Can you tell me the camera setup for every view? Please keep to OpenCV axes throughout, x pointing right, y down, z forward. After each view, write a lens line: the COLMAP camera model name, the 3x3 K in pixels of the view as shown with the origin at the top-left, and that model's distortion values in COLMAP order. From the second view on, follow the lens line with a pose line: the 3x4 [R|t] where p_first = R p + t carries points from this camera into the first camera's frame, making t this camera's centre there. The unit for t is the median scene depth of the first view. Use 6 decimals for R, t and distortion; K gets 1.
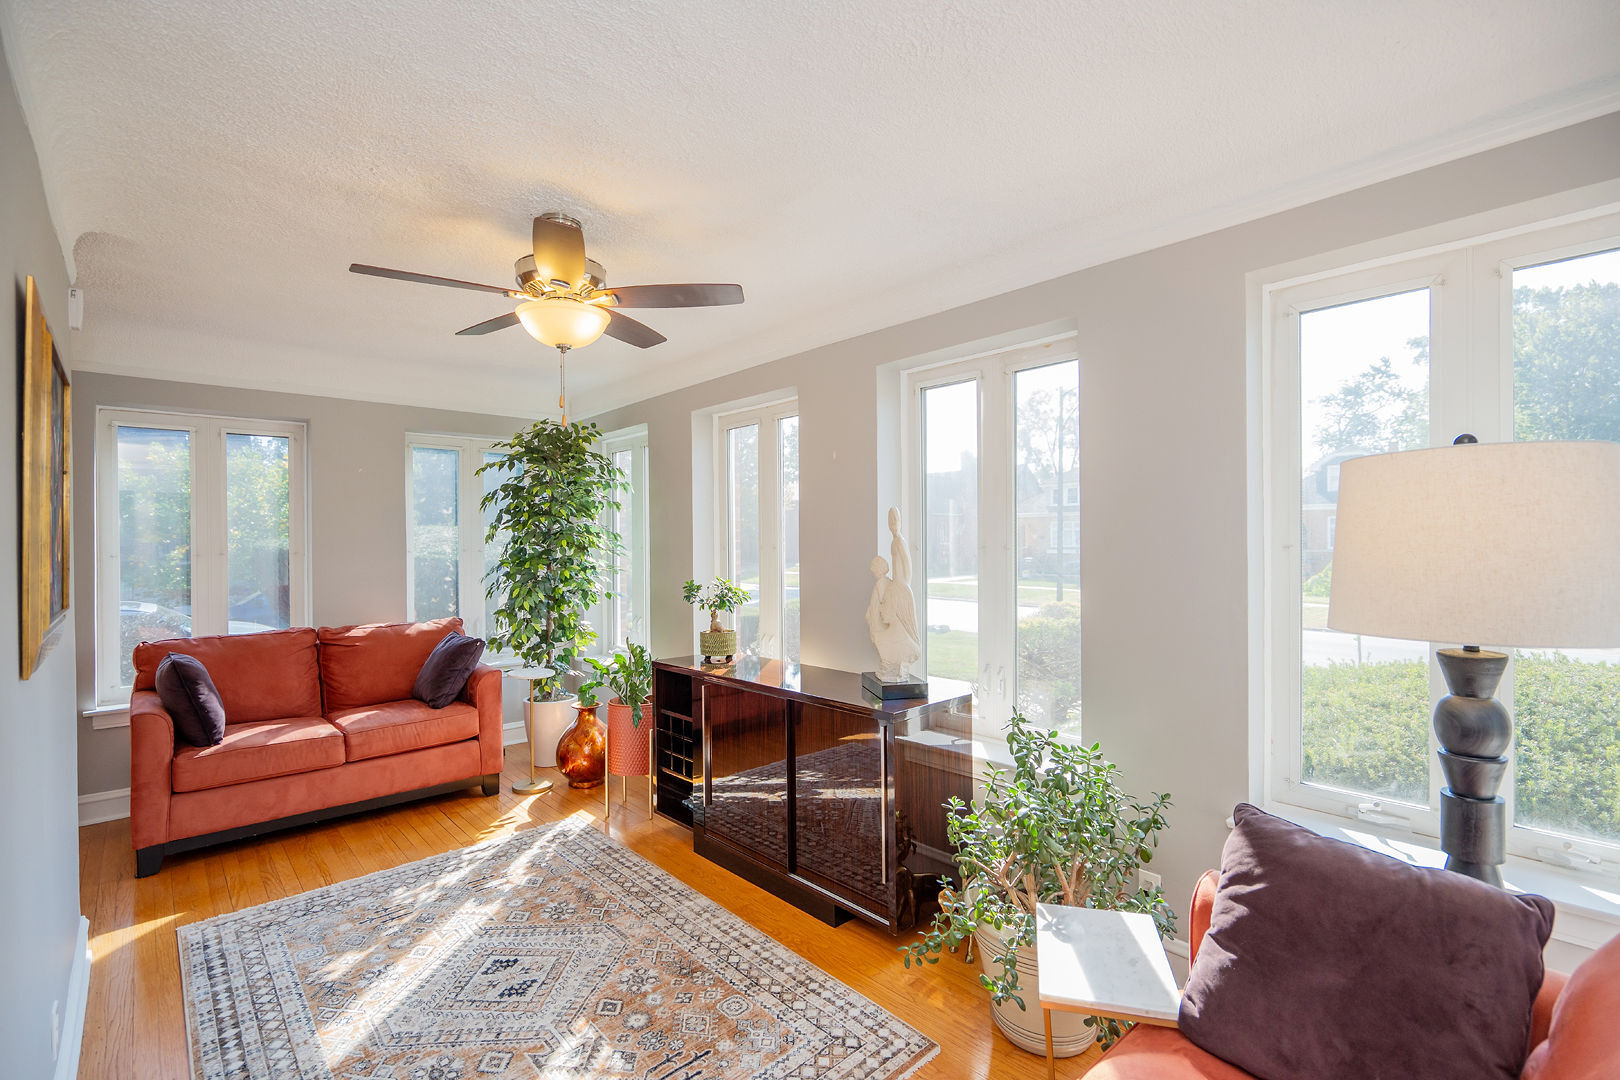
lens RADIAL K [[732.4, 0, 804.3], [0, 732.4, 544.3], [0, 0, 1]] dist [-0.003736, -0.000095]
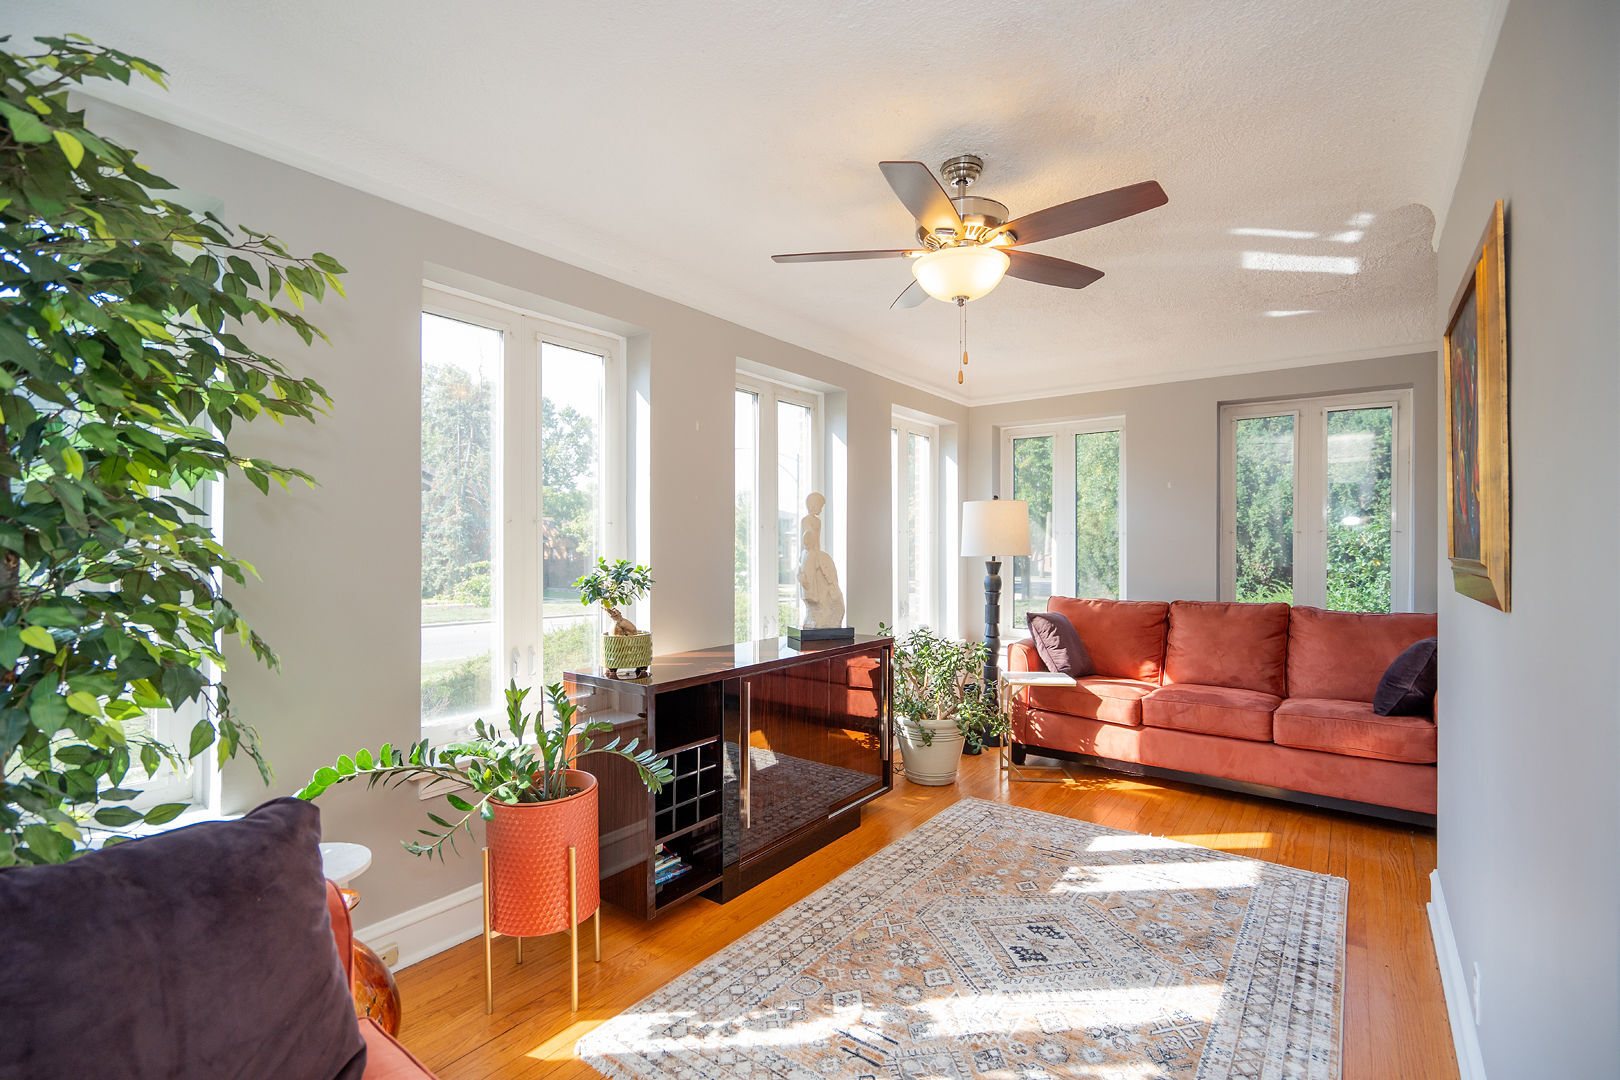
lens RADIAL K [[732.4, 0, 804.3], [0, 732.4, 544.3], [0, 0, 1]] dist [-0.003736, -0.000095]
pose [[-0.190103, 0.012063, 0.981690, -1.265795], [0.005051, 0.999923, -0.011309, 0.059938], [-0.981751, 0.002809, -0.190149, 1.432440]]
